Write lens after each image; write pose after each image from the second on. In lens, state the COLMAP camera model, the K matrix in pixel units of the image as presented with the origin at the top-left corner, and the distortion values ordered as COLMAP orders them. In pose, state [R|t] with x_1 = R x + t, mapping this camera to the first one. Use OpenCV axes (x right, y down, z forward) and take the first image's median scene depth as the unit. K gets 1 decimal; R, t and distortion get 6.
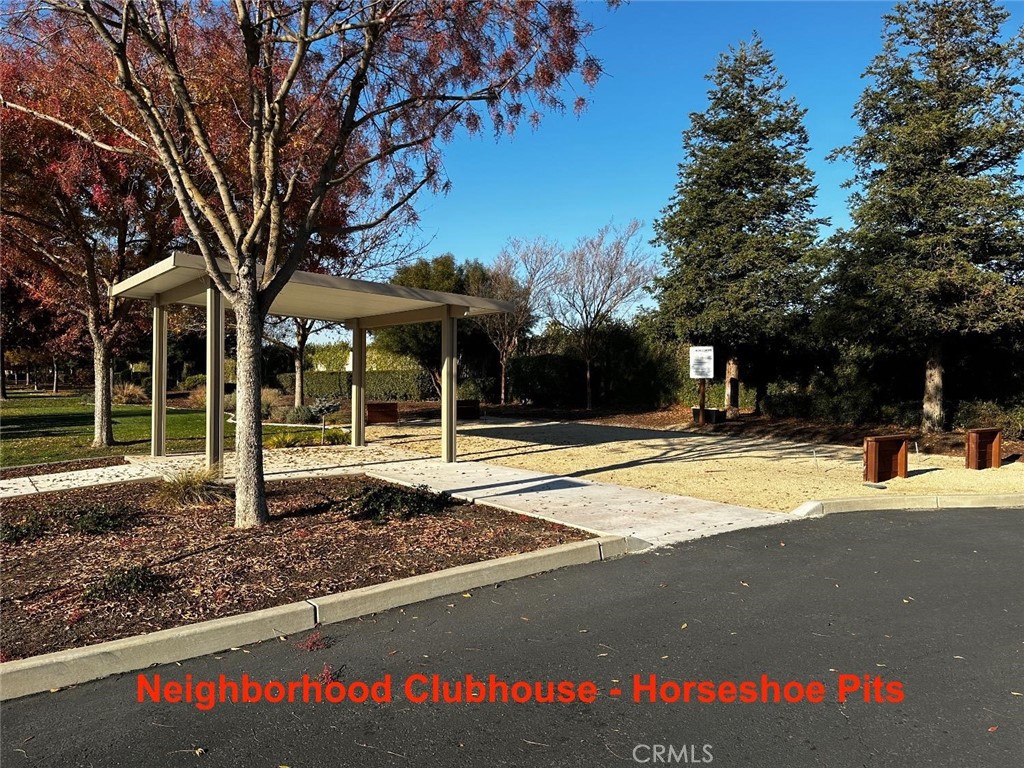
lens RADIAL K [[798.2, 0, 512.0], [0, 798.2, 384.0], [0, 0, 1]] dist [0.004240, 0.000848]
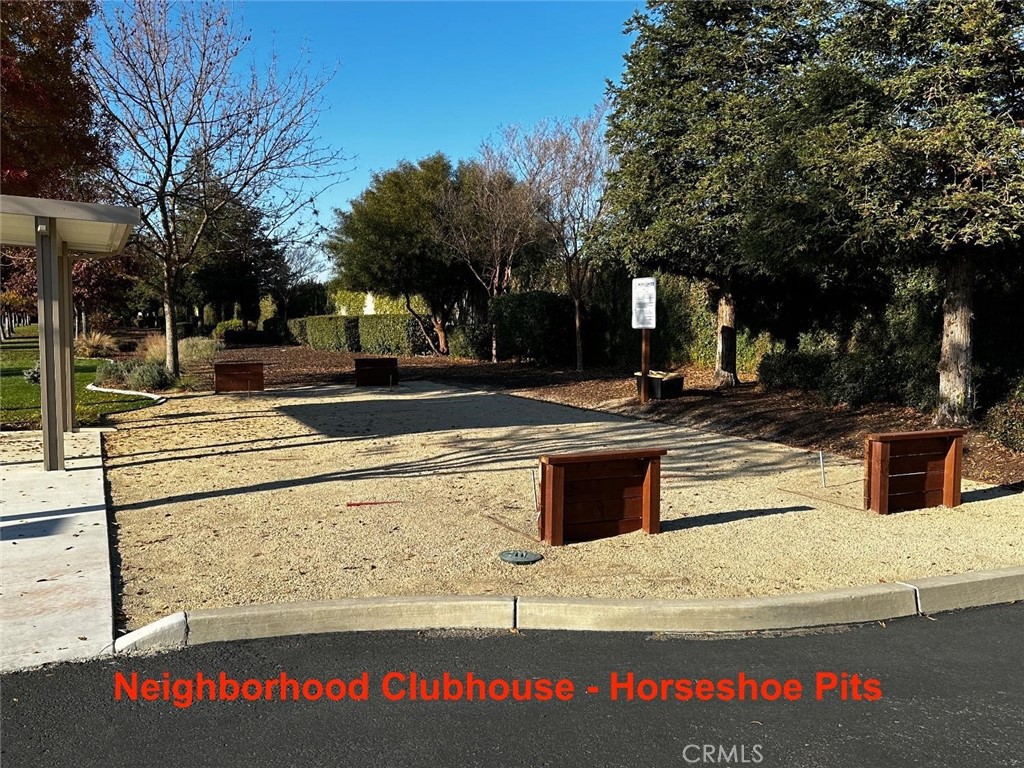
lens RADIAL K [[996.7, 0, 512.0], [0, 996.7, 384.0], [0, 0, 1]] dist [0.114159, -0.000145]
pose [[0.984159, 0.007130, -0.177142, 0.270796], [0.002645, 0.998489, 0.054885, -0.006796], [0.177266, -0.054485, 0.982654, 0.190189]]
